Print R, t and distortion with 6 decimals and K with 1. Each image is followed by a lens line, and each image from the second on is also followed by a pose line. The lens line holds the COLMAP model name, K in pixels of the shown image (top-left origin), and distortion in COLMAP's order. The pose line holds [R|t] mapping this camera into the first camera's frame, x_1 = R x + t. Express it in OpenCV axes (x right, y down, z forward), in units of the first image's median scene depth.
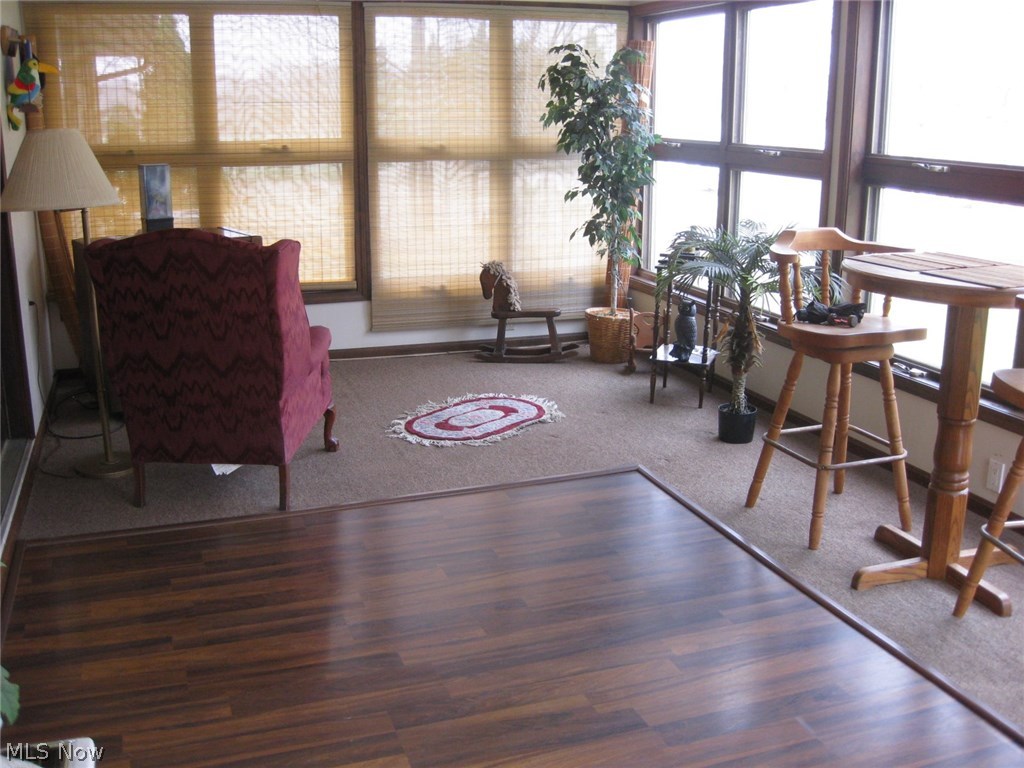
lens RADIAL K [[1052.2, 0, 512.0], [0, 1052.2, 384.0], [0, 0, 1]] dist [-0.183138, 0.160400]
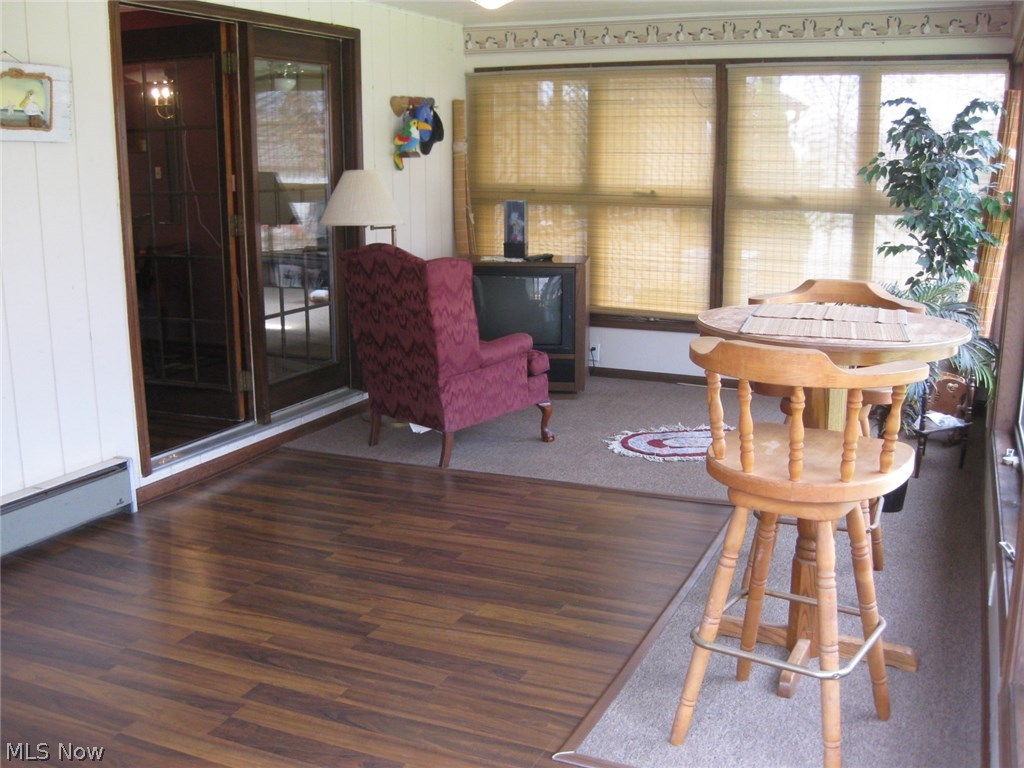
lens RADIAL K [[1052.2, 0, 512.0], [0, 1052.2, 384.0], [0, 0, 1]] dist [-0.183138, 0.160400]
pose [[0.724277, 0.139406, -0.675269, 0.568274], [-0.172726, 0.984805, 0.018046, -0.014929], [0.667524, 0.103566, 0.737351, 0.074974]]
